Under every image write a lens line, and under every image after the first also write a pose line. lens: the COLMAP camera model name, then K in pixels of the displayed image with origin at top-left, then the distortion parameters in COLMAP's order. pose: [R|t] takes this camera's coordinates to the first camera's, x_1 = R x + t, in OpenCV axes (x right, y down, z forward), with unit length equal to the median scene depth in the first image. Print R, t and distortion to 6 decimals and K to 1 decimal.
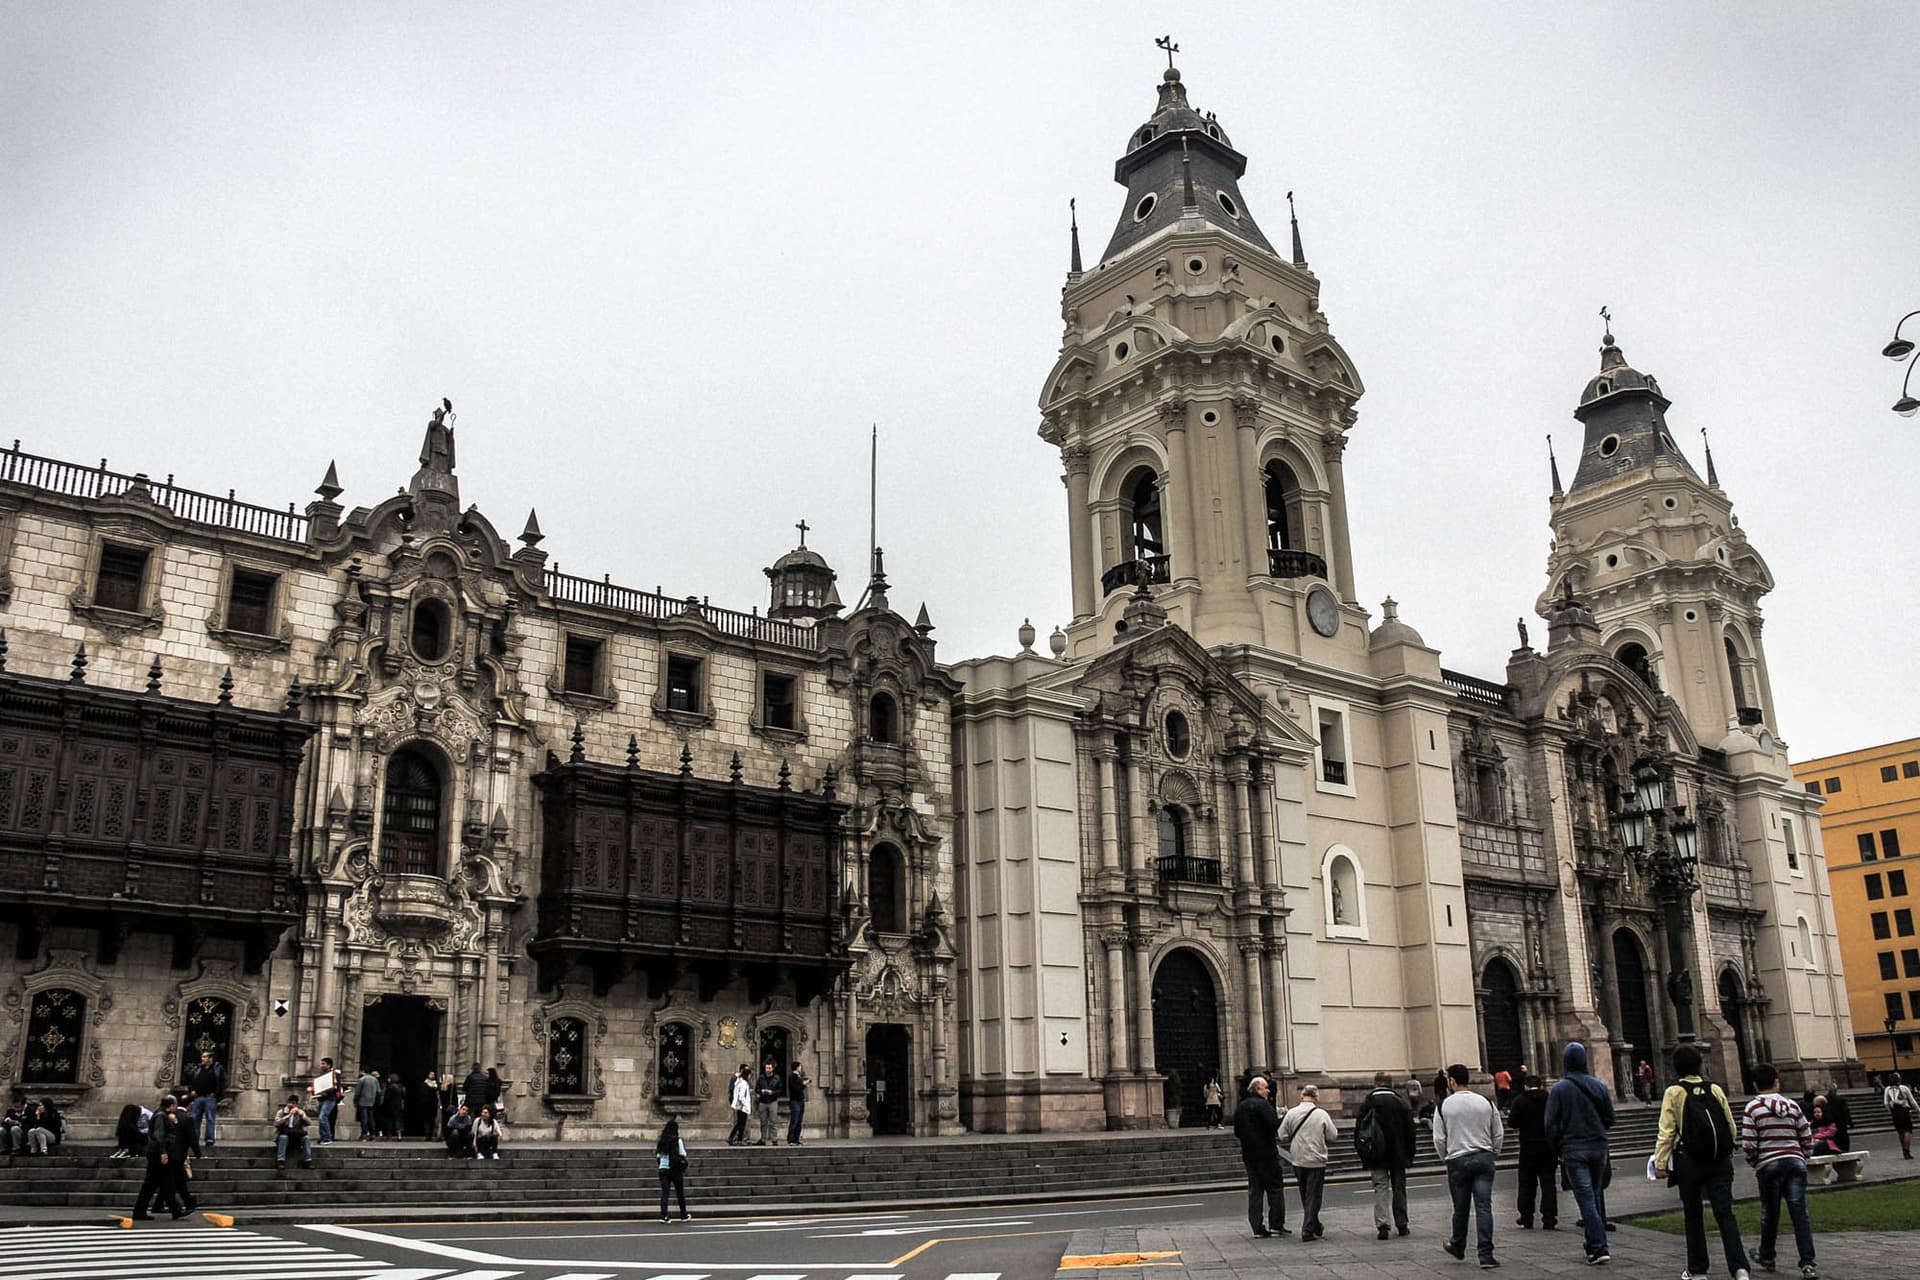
lens RADIAL K [[1581.5, 0, 960.0], [0, 1581.5, 640.0], [0, 0, 1]] dist [-0.192790, 0.164464]
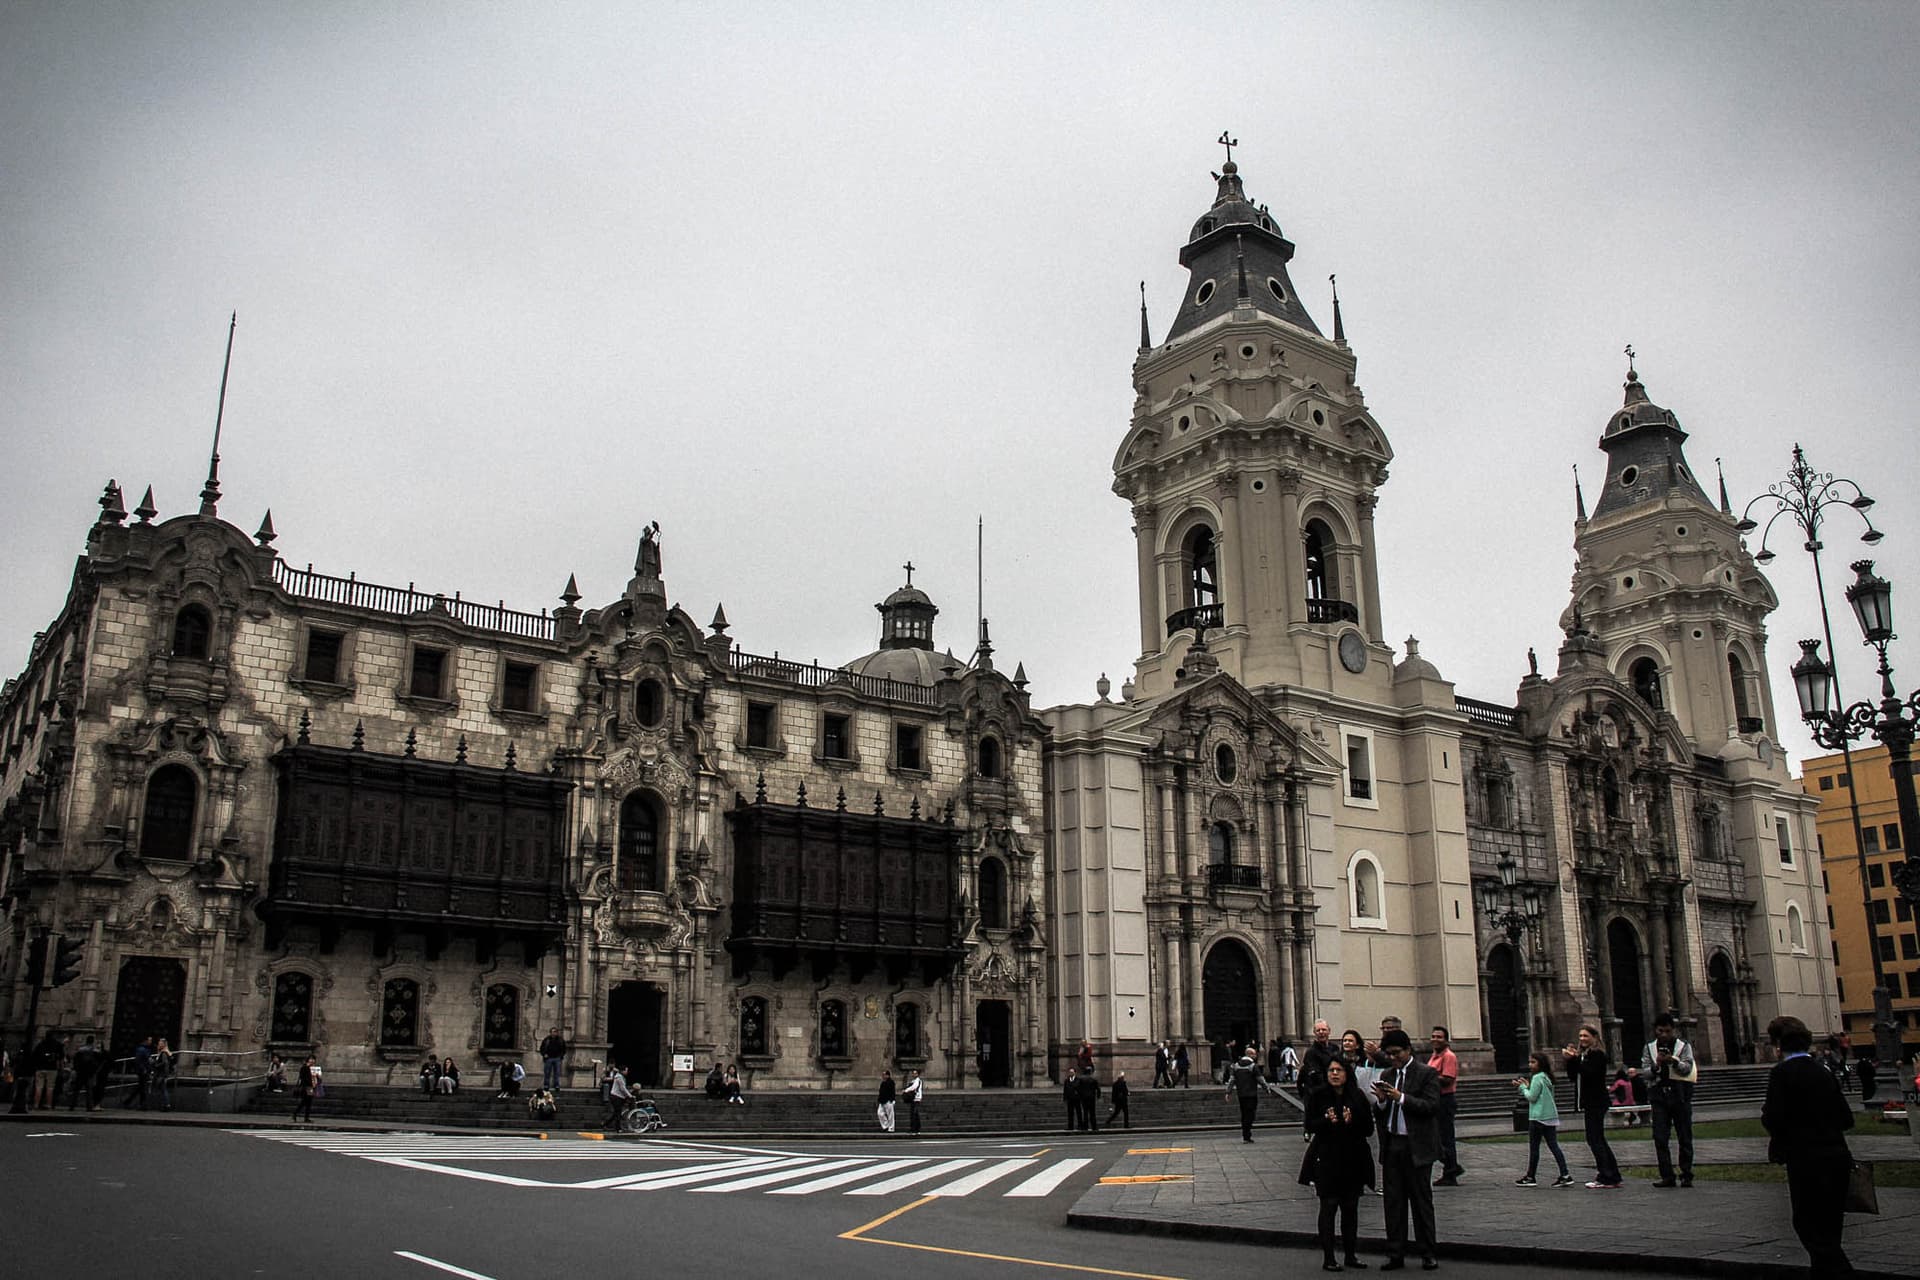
lens RADIAL K [[1569.7, 0, 960.0], [0, 1569.7, 640.0], [0, 0, 1]] dist [-0.182601, 0.162529]
pose [[0.998955, 0.001478, -0.045691, -0.013352], [-0.000314, 0.999675, 0.025479, -0.068095], [0.045714, -0.025438, 0.998631, -0.221310]]
